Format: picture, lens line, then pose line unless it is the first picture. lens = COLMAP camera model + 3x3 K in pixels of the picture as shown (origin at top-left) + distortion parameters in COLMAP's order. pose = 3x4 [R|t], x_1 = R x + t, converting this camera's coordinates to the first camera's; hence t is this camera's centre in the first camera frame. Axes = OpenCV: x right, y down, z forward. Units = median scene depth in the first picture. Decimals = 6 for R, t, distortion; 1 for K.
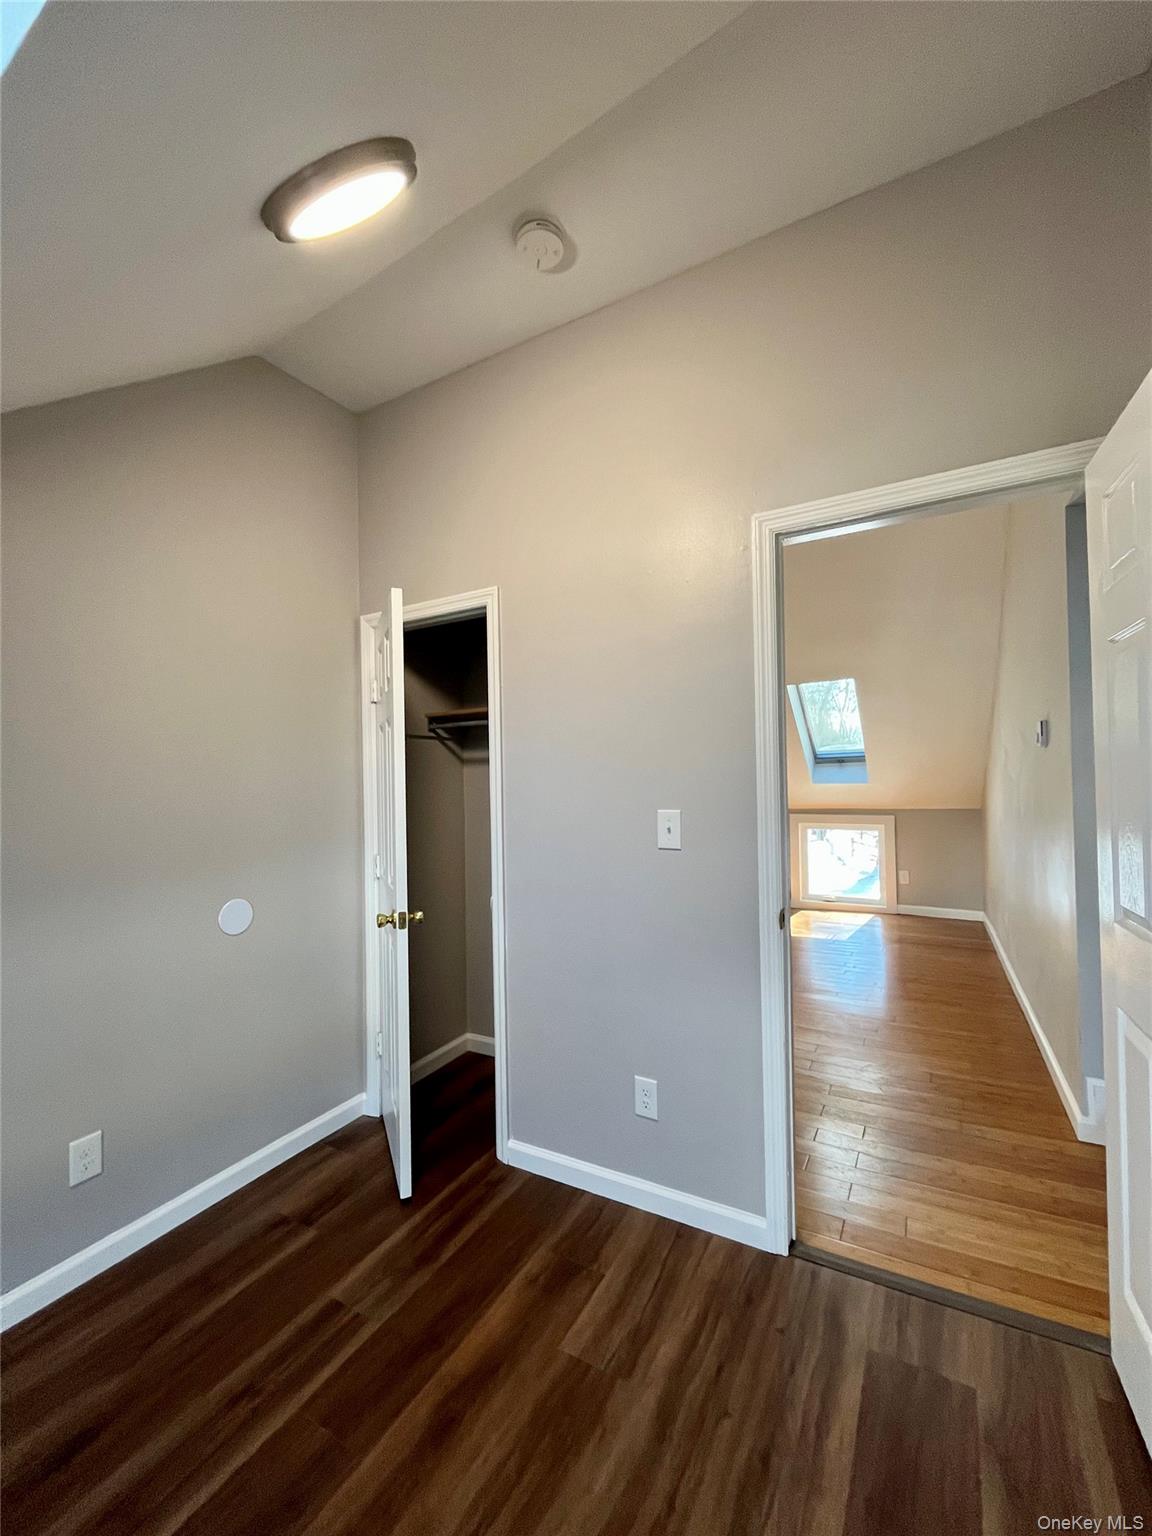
lens RADIAL K [[625.4, 0, 582.7], [0, 625.4, 767.6], [0, 0, 1]] dist [-0.001817, -0.000024]
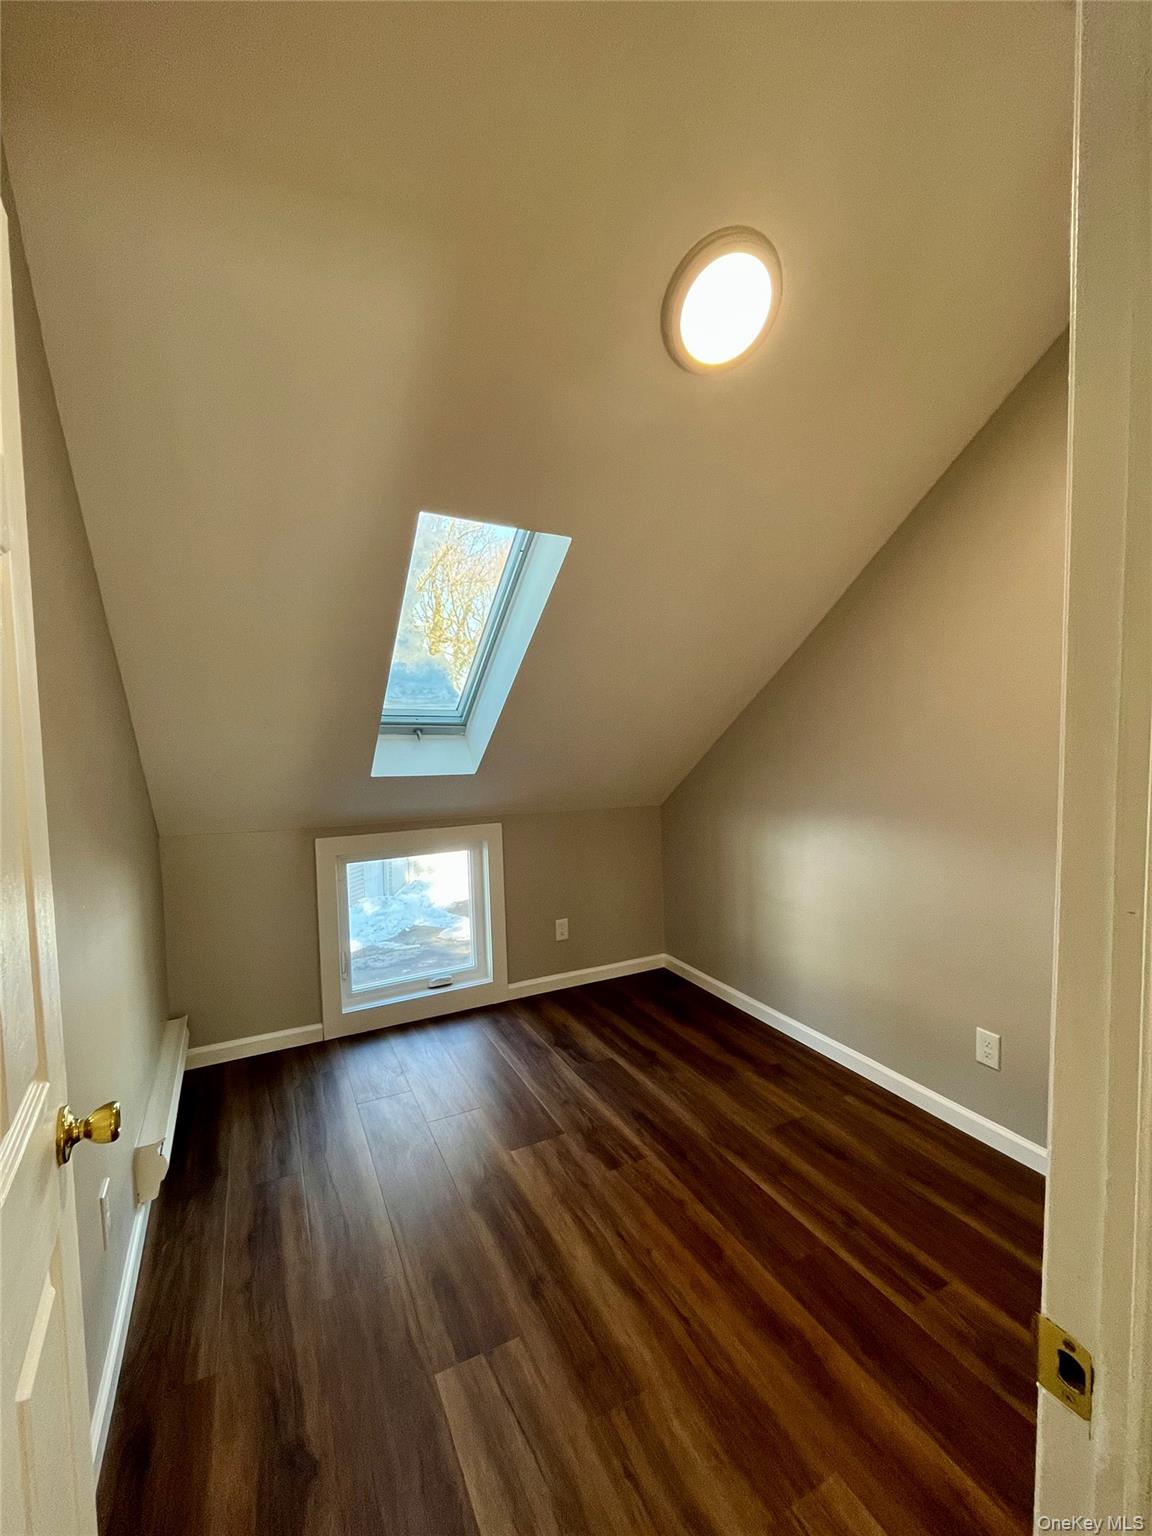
lens RADIAL K [[625.4, 0, 582.7], [0, 625.4, 767.6], [0, 0, 1]] dist [-0.001817, -0.000024]
pose [[-0.531350, 0.078039, -0.843550, 0.800536], [0.039966, 0.996948, 0.067056, -0.062561], [0.846209, 0.001917, -0.532848, 1.221586]]
